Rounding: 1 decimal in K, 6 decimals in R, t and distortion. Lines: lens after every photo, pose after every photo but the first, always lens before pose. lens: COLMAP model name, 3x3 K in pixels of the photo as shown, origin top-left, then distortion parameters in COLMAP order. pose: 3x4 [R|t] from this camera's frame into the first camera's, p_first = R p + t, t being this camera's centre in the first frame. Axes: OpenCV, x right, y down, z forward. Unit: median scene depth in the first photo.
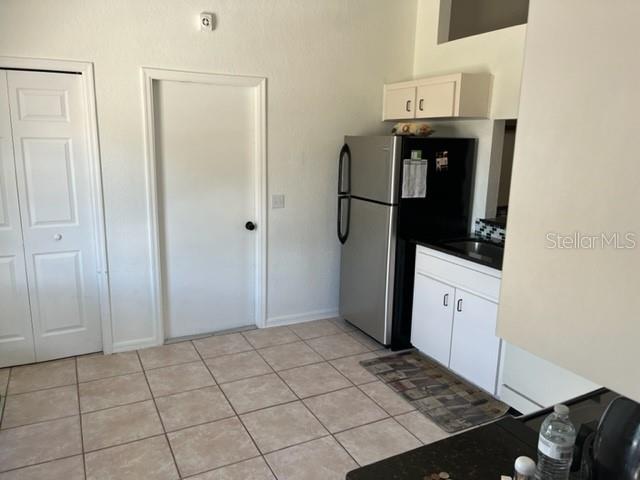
lens RADIAL K [[487.7, 0, 324.2], [0, 487.7, 240.7], [0, 0, 1]] dist [0.062024, -0.091024]
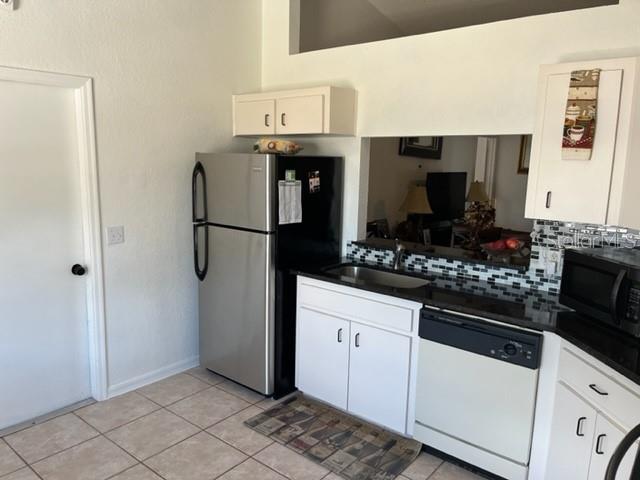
lens RADIAL K [[487.7, 0, 323.1], [0, 487.7, 242.2], [0, 0, 1]] dist [0.062024, -0.091024]
pose [[0.919037, -0.066403, 0.388537, -0.107227], [0.077073, 0.996954, -0.011923, -0.038047], [-0.386562, 0.040904, 0.921356, 0.162213]]
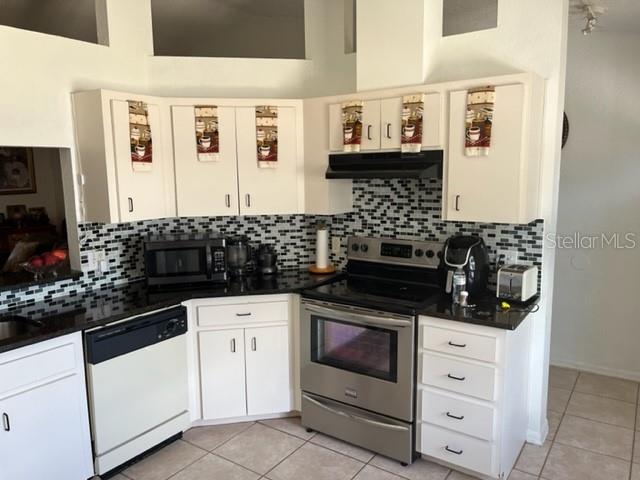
lens RADIAL K [[487.7, 0, 320.5], [0, 487.7, 238.9], [0, 0, 1]] dist [0.062024, -0.091024]
pose [[-0.465977, -0.140375, 0.873590, -0.442551], [0.180758, 0.951408, 0.249296, -0.183574], [-0.866136, 0.274075, -0.417961, 0.795415]]
